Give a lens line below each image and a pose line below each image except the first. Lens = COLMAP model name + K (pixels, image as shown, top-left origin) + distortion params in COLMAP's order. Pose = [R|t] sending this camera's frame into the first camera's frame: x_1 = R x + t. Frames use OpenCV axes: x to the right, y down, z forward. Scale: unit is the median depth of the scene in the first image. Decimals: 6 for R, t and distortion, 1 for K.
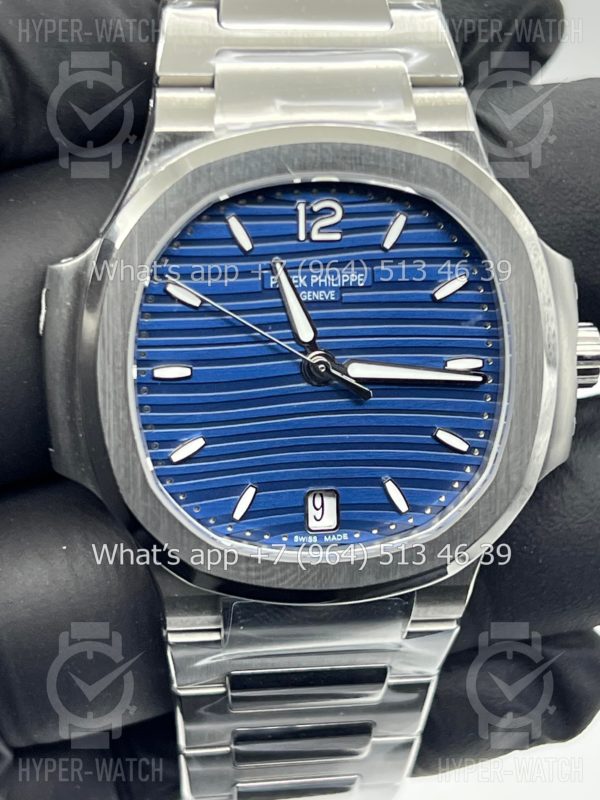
lens RADIAL K [[1883.0, 0, 306.0], [0, 1883.0, 388.6], [0, 0, 1]] dist [0.298101, 0.000000]
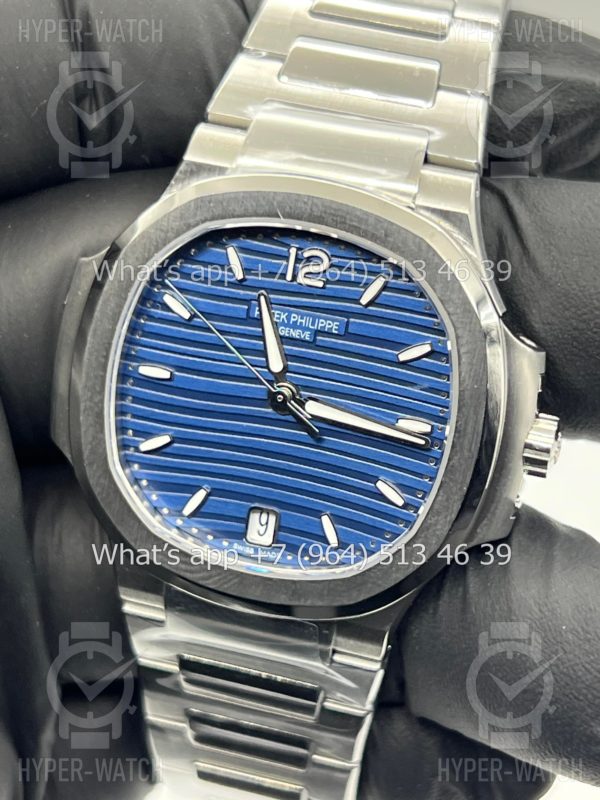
lens RADIAL K [[1883.0, 0, 300.1], [0, 1883.0, 391.9], [0, 0, 1]] dist [0.298101, 0.000000]
pose [[0.920646, 0.220926, -0.321875, 0.368499], [-0.226520, 0.973791, 0.020476, -0.039430], [0.317963, 0.054060, 0.946561, -0.030953]]
